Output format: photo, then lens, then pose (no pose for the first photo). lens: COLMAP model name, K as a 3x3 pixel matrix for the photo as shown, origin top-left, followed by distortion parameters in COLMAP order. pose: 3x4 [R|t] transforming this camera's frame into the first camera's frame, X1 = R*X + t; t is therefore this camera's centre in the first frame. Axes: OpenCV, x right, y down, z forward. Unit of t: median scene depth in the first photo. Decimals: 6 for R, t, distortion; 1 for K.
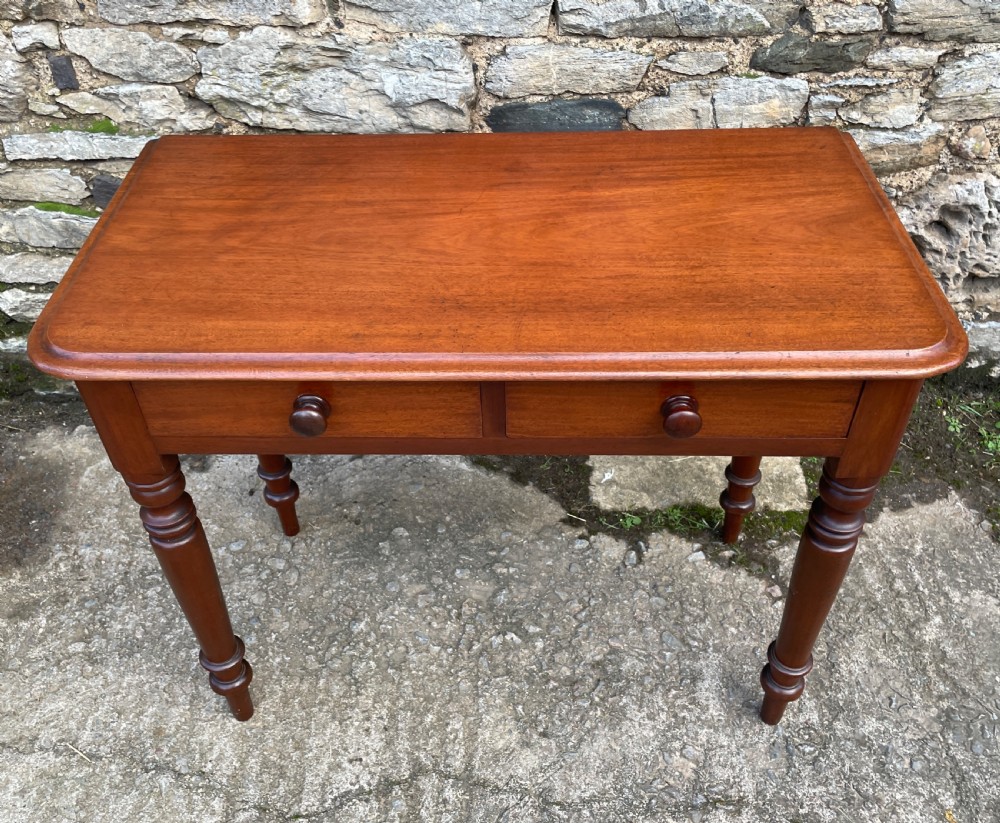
lens RADIAL K [[895.0, 0, 489.3], [0, 895.0, 419.5], [0, 0, 1]] dist [0.079573, -0.110040]
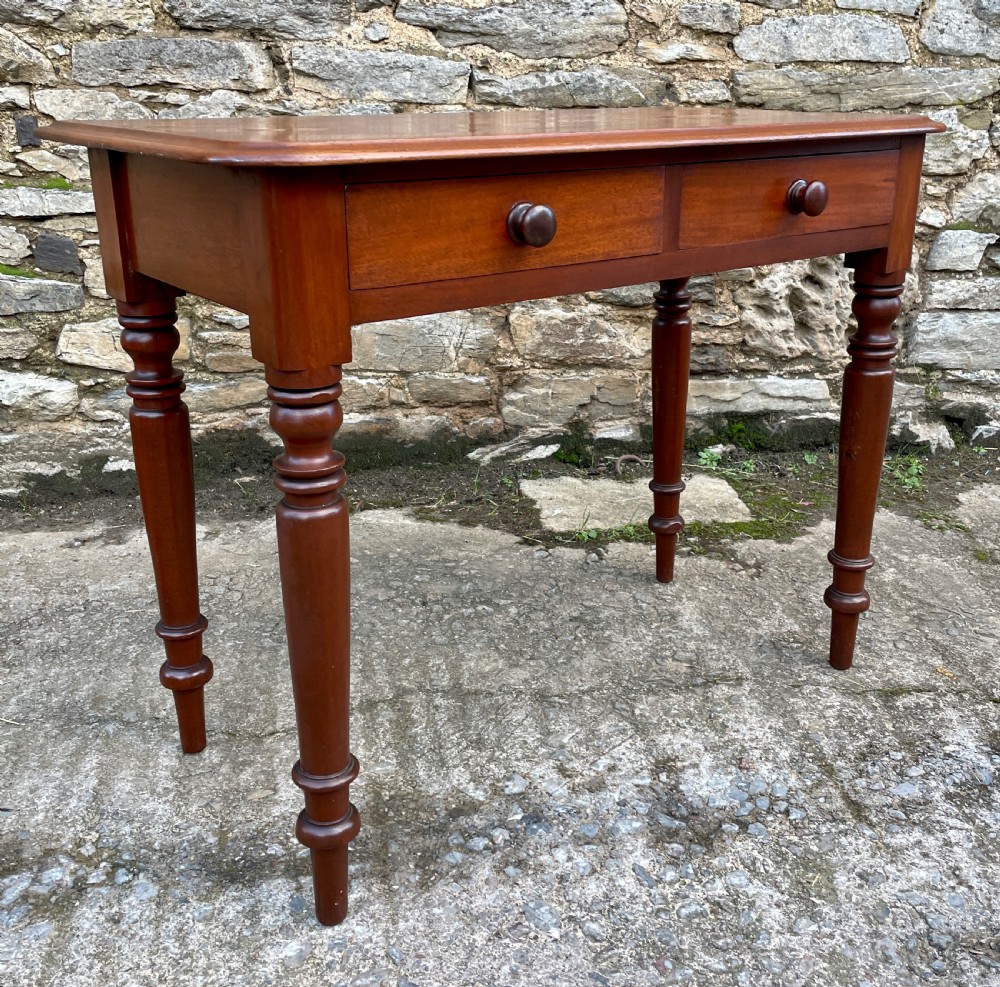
lens RADIAL K [[1072.8, 0, 522.2], [0, 1072.8, 452.3], [0, 0, 1]] dist [0.040084, 0.000000]
pose [[0.984383, -0.041491, 0.171079, -0.127577], [0.108771, 0.907475, -0.405780, 0.586186], [-0.138413, 0.418052, 0.897816, -0.096601]]
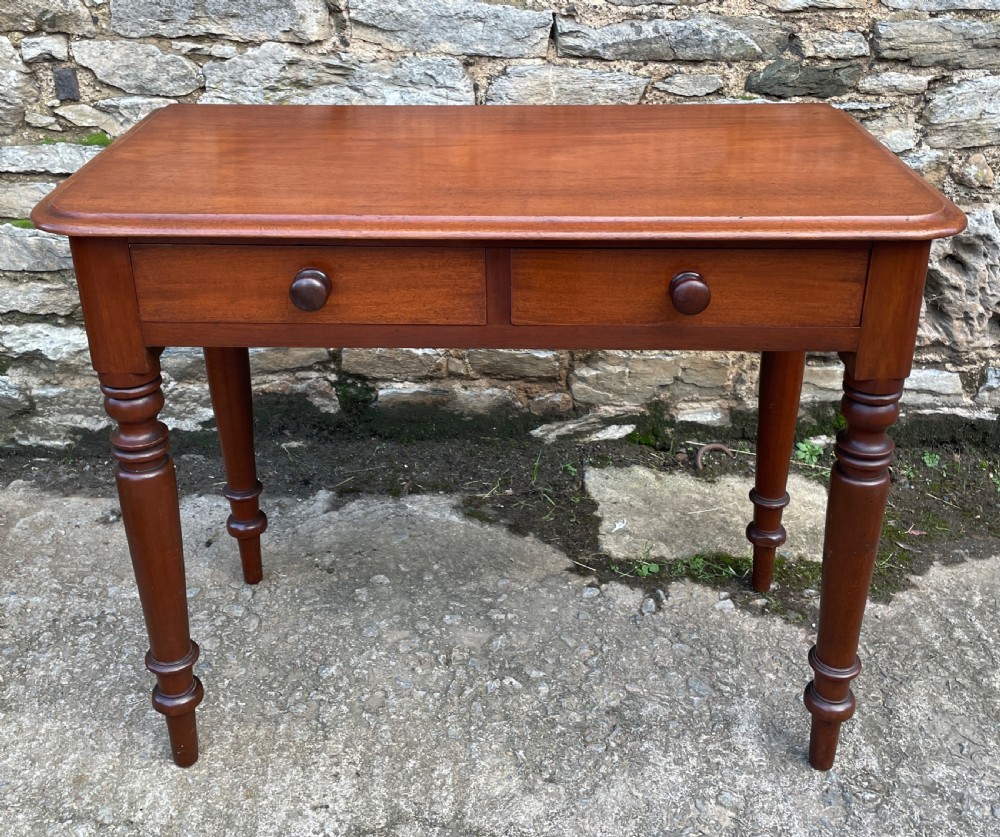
lens RADIAL K [[1064.7, 0, 495.3], [0, 1064.7, 330.8], [0, 0, 1]] dist [0.039287, 0.000000]
pose [[0.999745, 0.013516, 0.018086, -0.012664], [-0.007225, 0.950419, -0.310889, 0.253882], [-0.021391, 0.310680, 0.950274, -0.057682]]
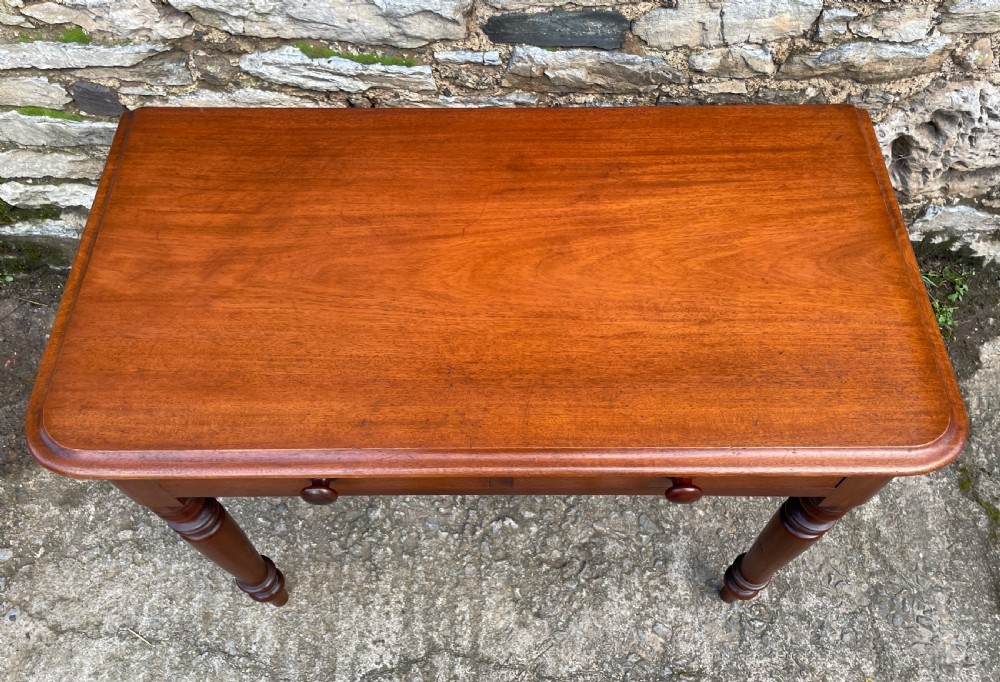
lens RADIAL K [[759.8, 0, 504.3], [0, 759.8, 365.6], [0, 0, 1]] dist [0.083378, -0.113669]
pose [[0.999395, -0.010748, 0.033073, -0.012625], [0.000573, 0.956000, 0.293366, -0.248422], [-0.034771, -0.293170, 0.955428, 0.133562]]
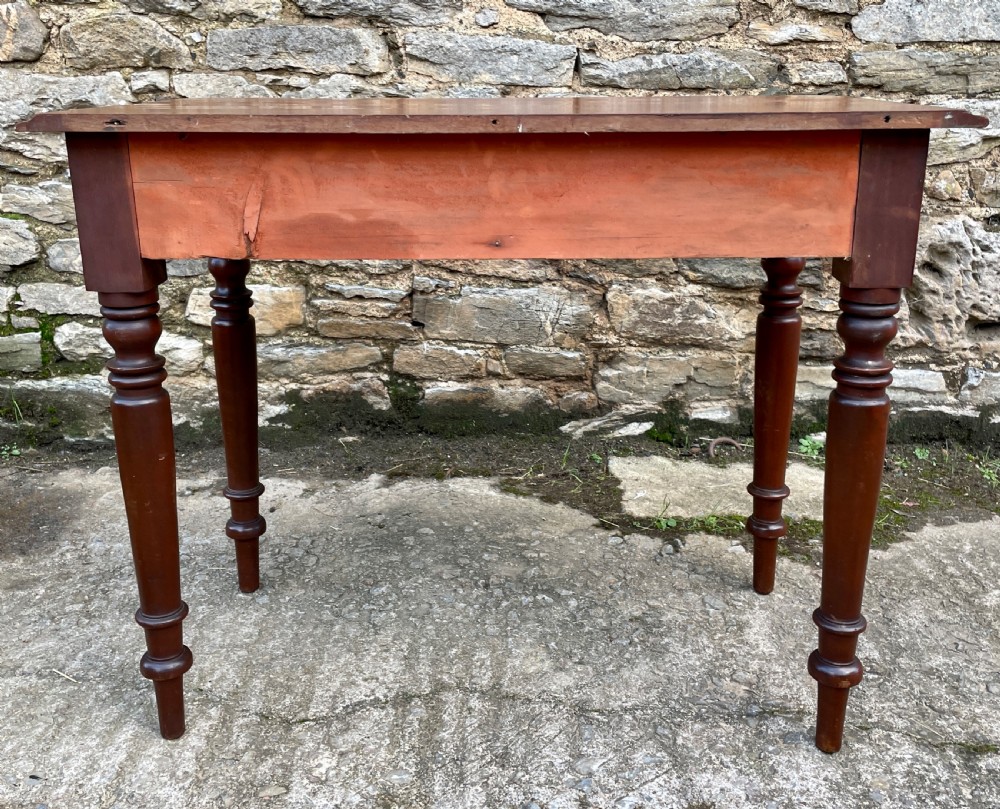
lens RADIAL K [[970.0, 0, 508.8], [0, 970.0, 367.5], [0, 0, 1]] dist [0.034991, 0.000000]
pose [[0.999890, 0.014553, -0.002903, -0.011683], [-0.014374, 0.901236, -0.433090, 0.488409], [-0.003686, 0.433084, 0.901346, -0.012659]]
